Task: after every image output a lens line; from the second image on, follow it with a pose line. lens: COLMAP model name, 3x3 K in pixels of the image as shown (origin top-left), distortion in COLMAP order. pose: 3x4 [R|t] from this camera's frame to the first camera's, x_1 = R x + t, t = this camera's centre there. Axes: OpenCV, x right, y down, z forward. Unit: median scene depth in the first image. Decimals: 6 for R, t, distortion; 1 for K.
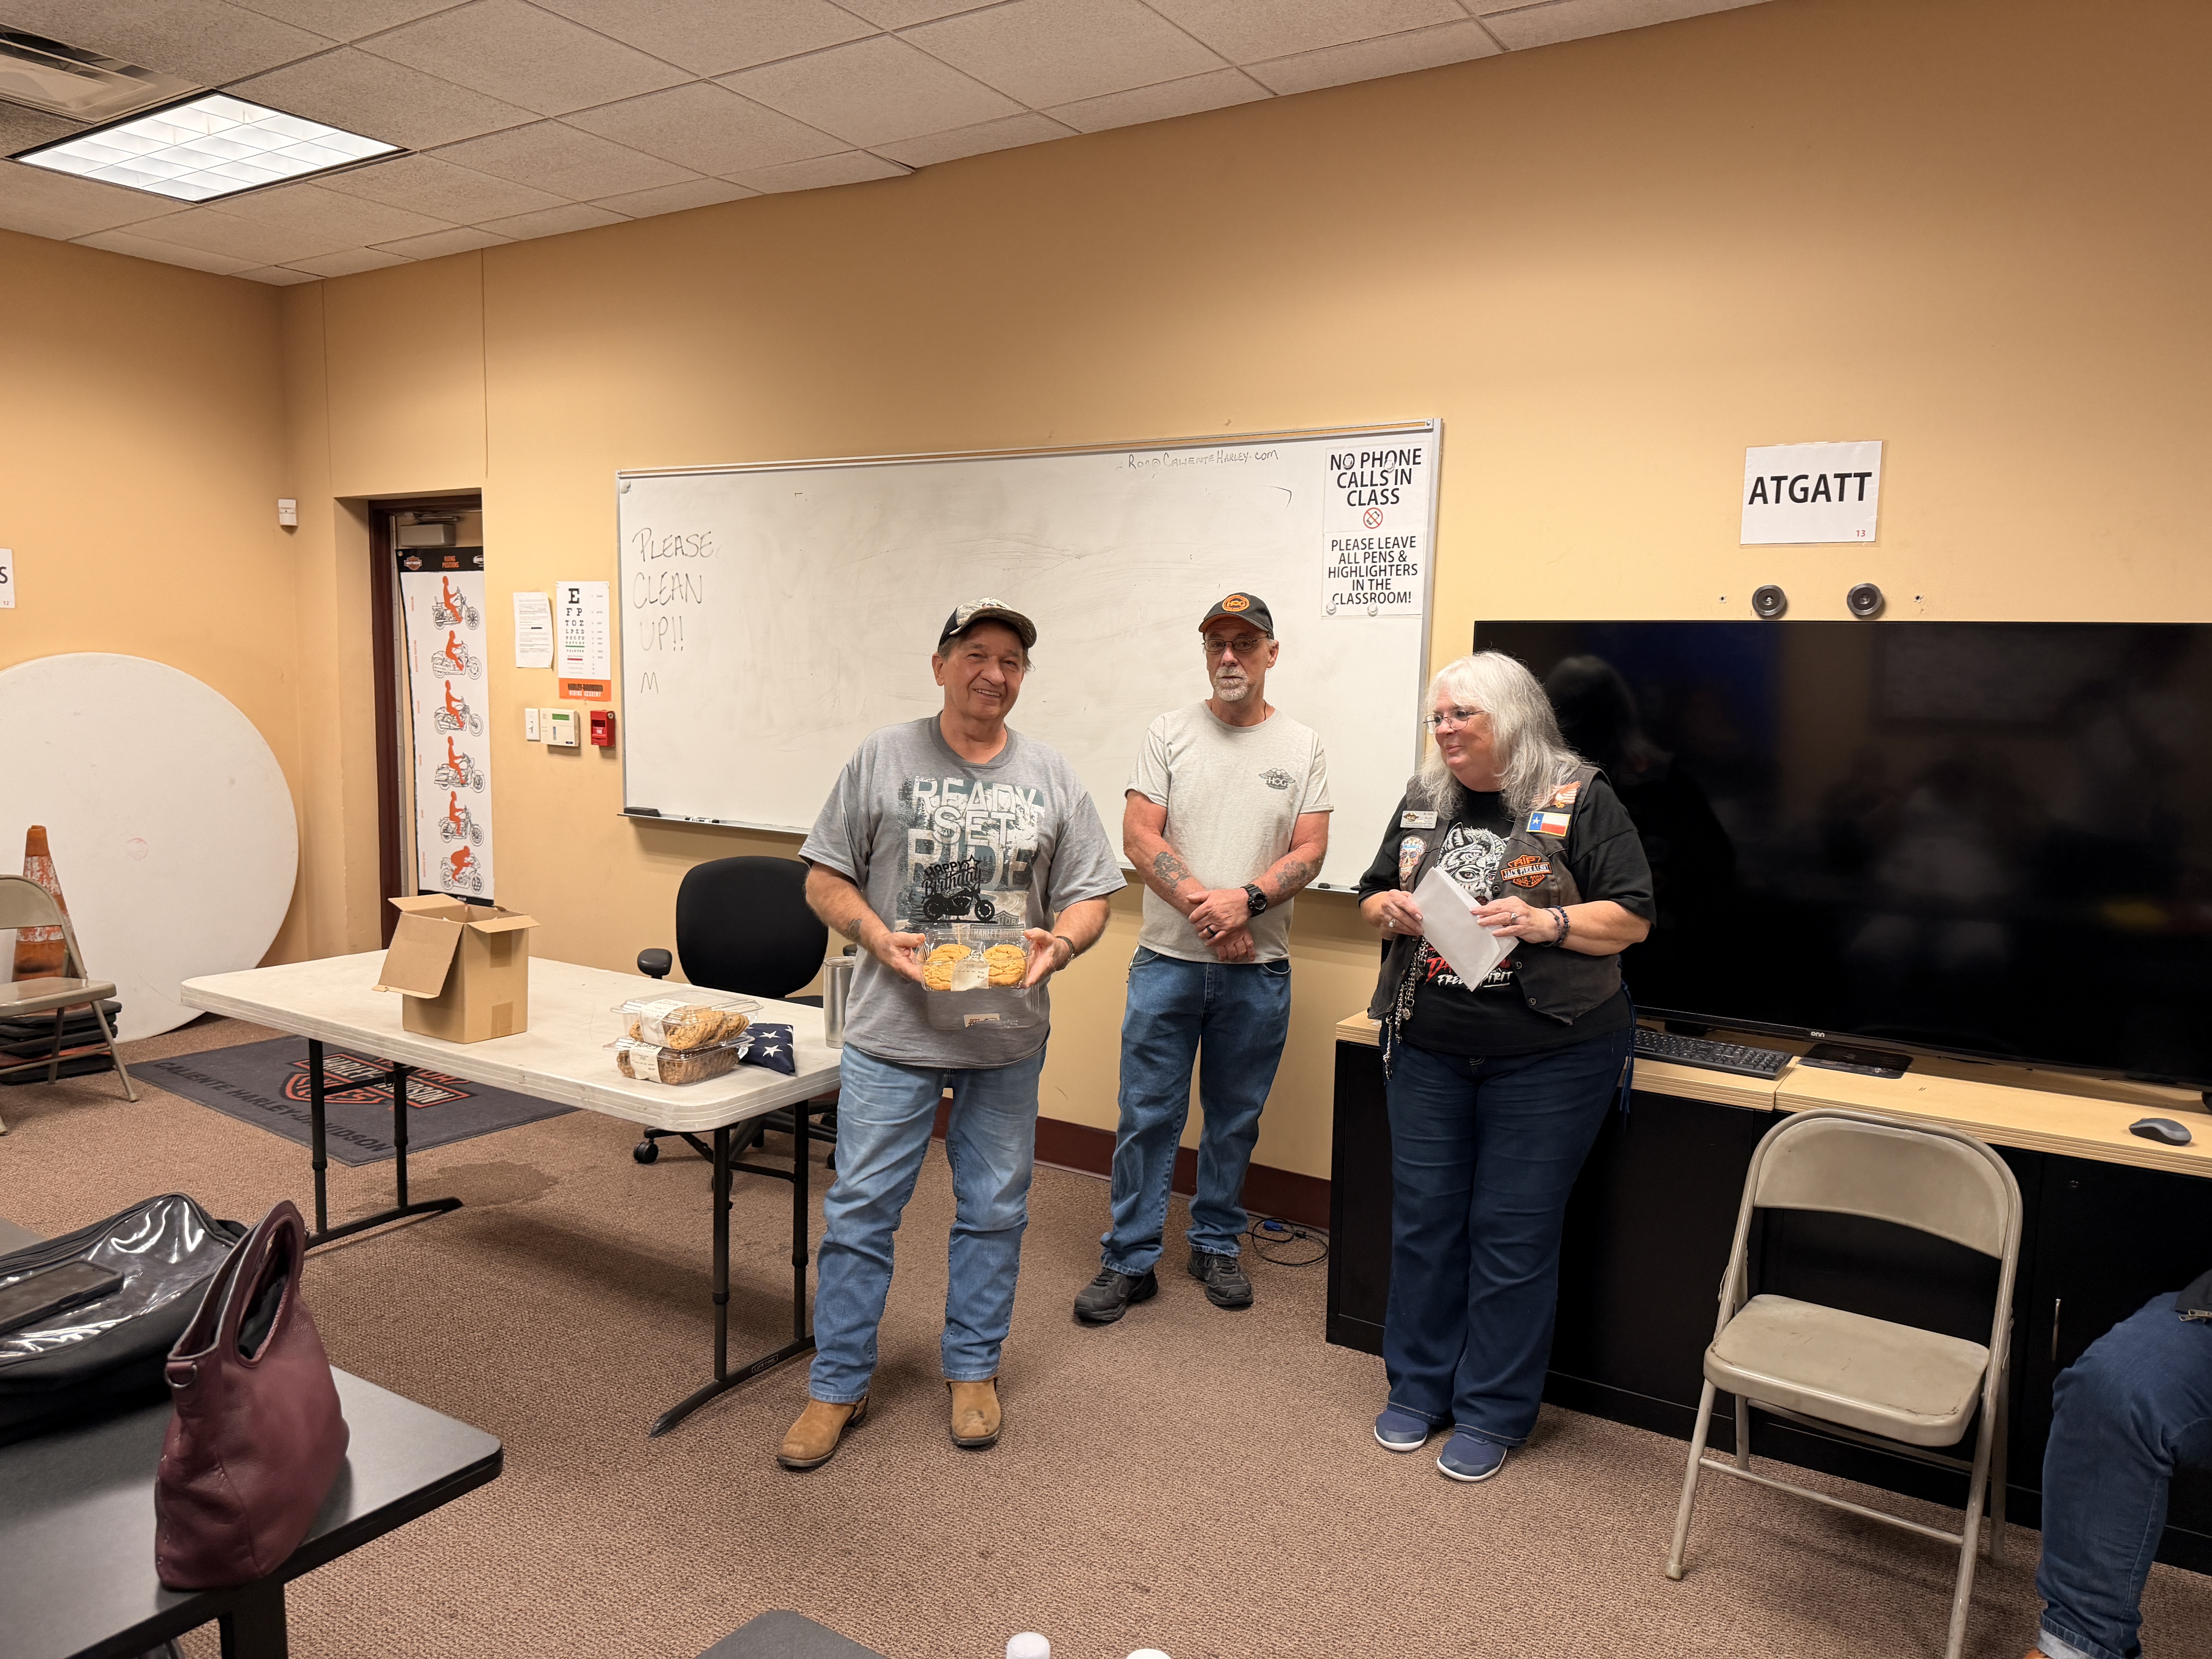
lens RADIAL K [[1540.6, 0, 1095.9], [0, 1540.6, 841.6], [0, 0, 1]] dist [0.127735, -0.229938]
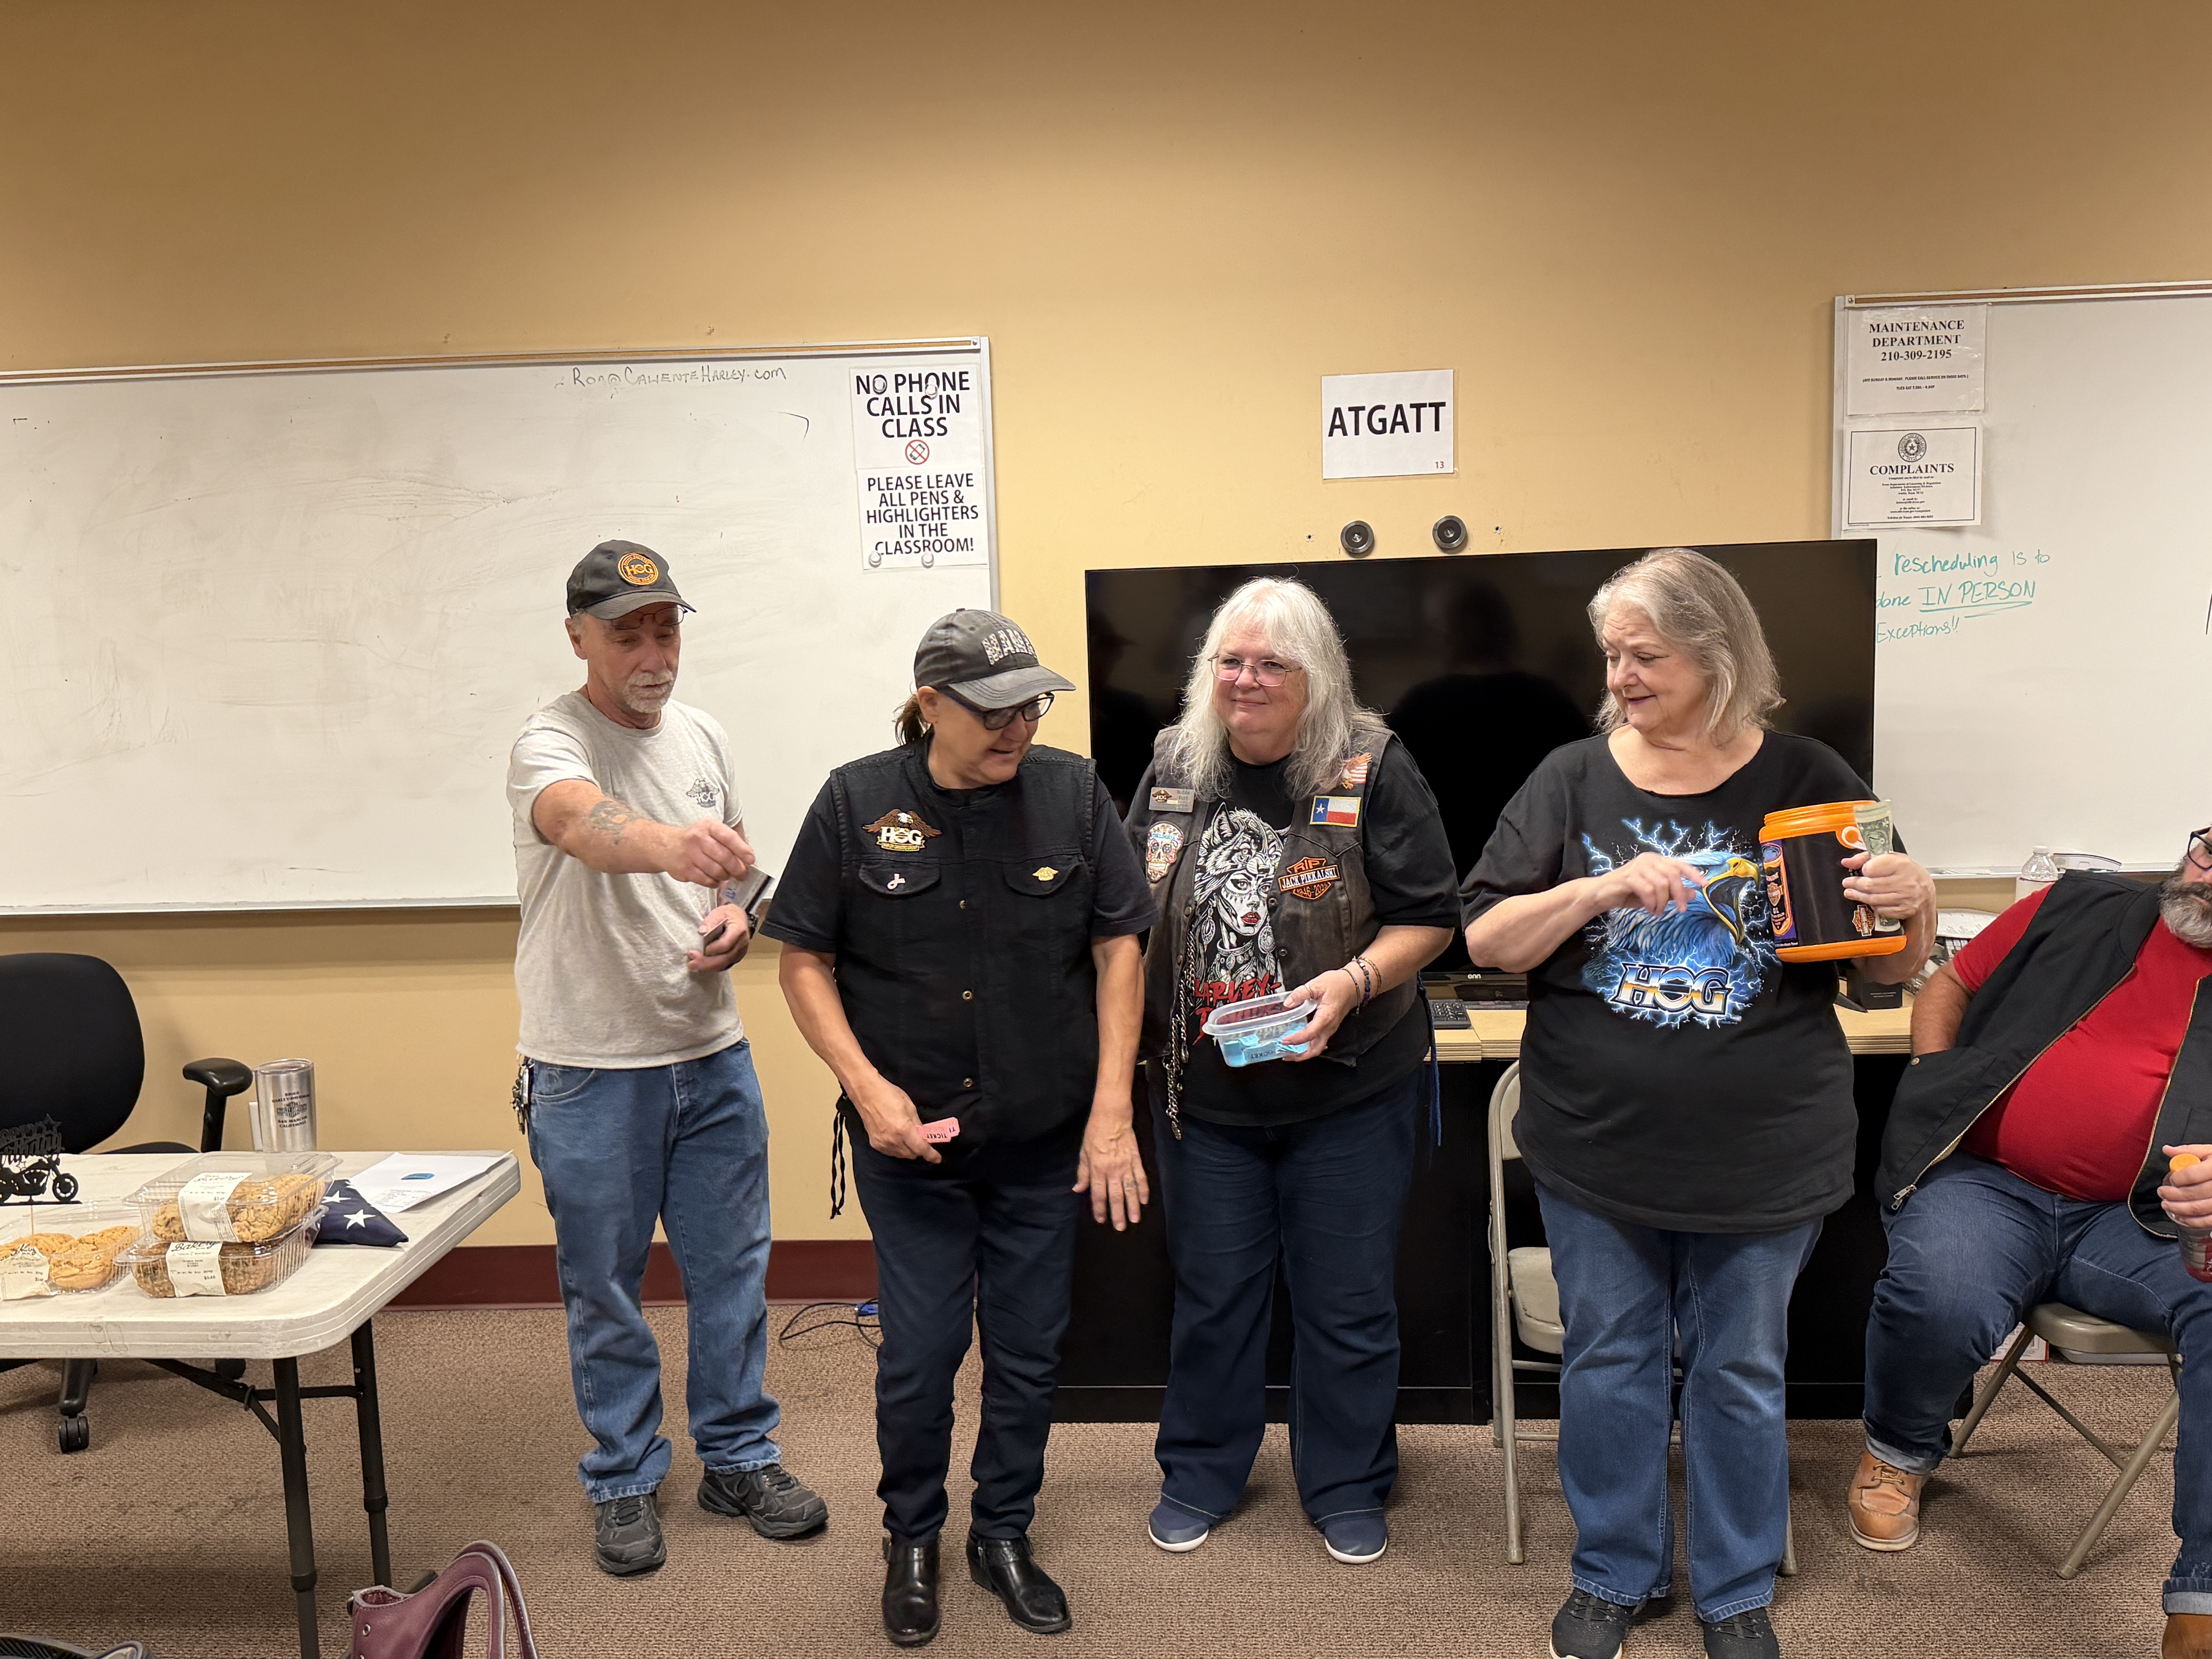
lens RADIAL K [[1843.5, 0, 1093.2], [0, 1843.5, 820.8], [0, 0, 1]] dist [0.113510, -0.179486]
pose [[0.876956, -0.105926, 0.468752, -0.233960], [0.107619, 0.993920, 0.023262, -0.022070], [-0.468366, 0.030047, 0.883024, 0.070862]]
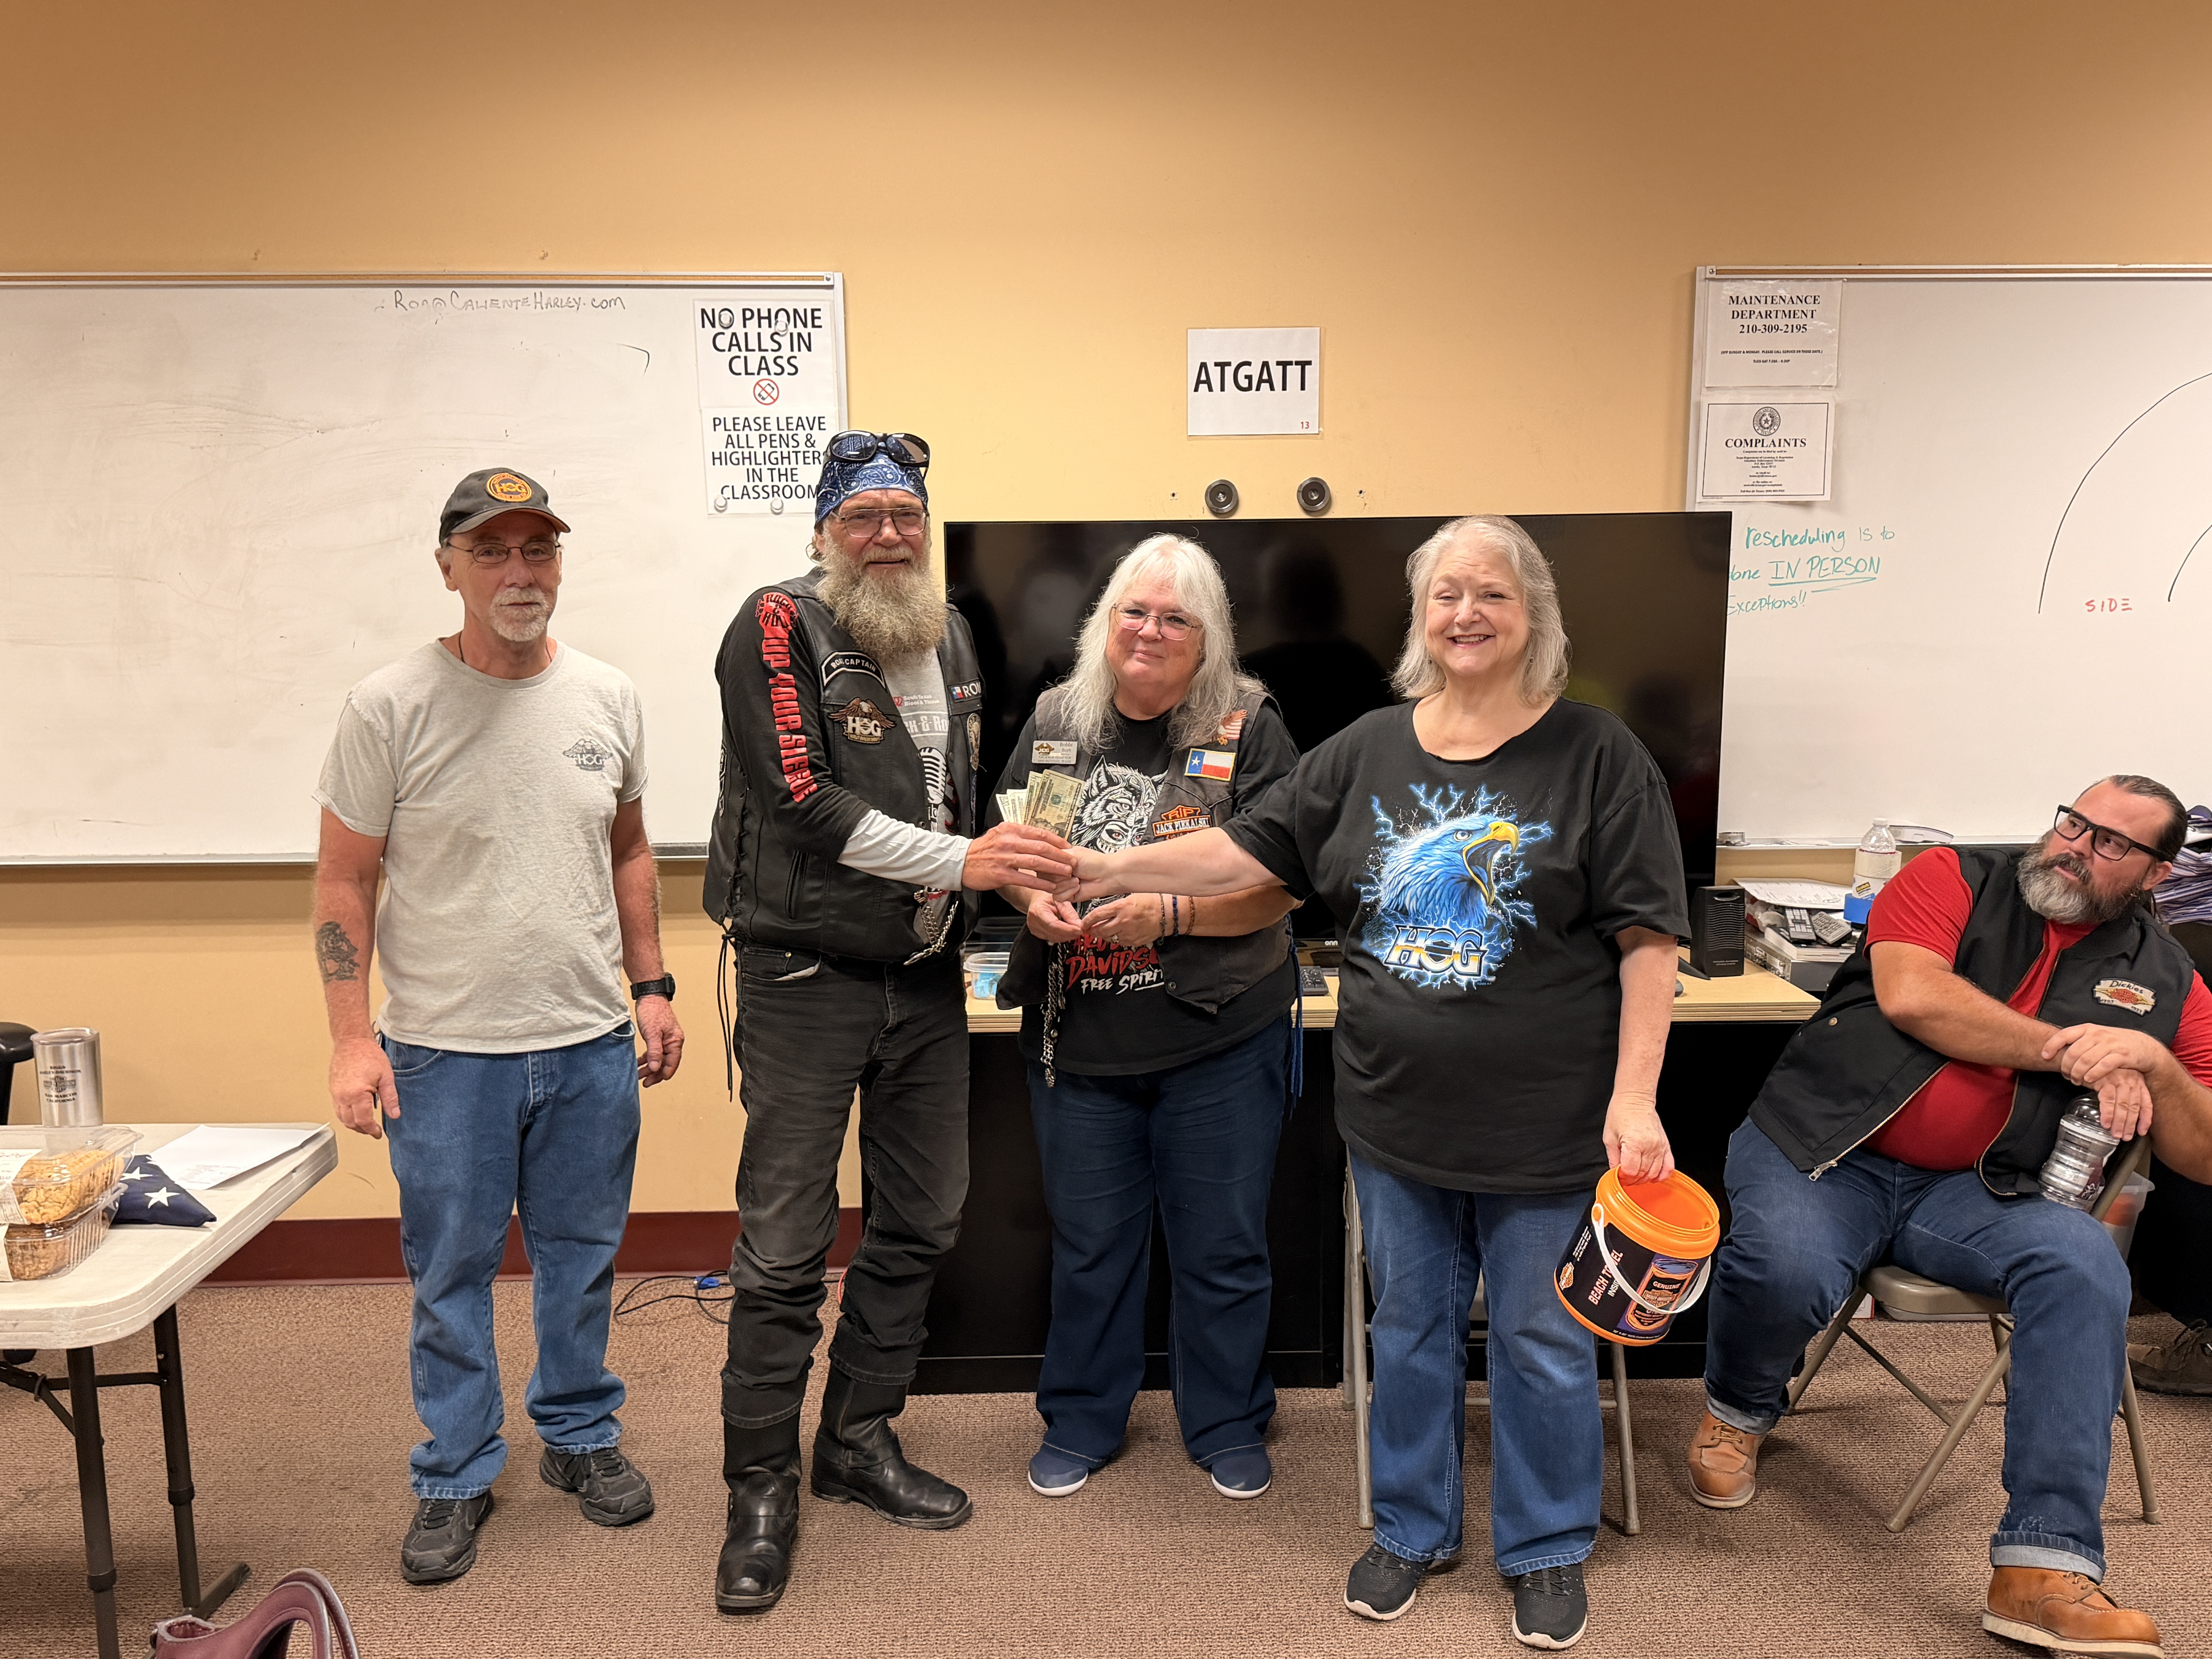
lens RADIAL K [[1845.6, 0, 1098.1], [0, 1845.6, 841.3], [0, 0, 1]] dist [0.121408, -0.192868]
pose [[0.833052, -0.111776, 0.541785, -0.231767], [0.091925, 0.993728, 0.063671, -0.022540], [-0.545504, -0.003238, 0.838102, 0.093379]]
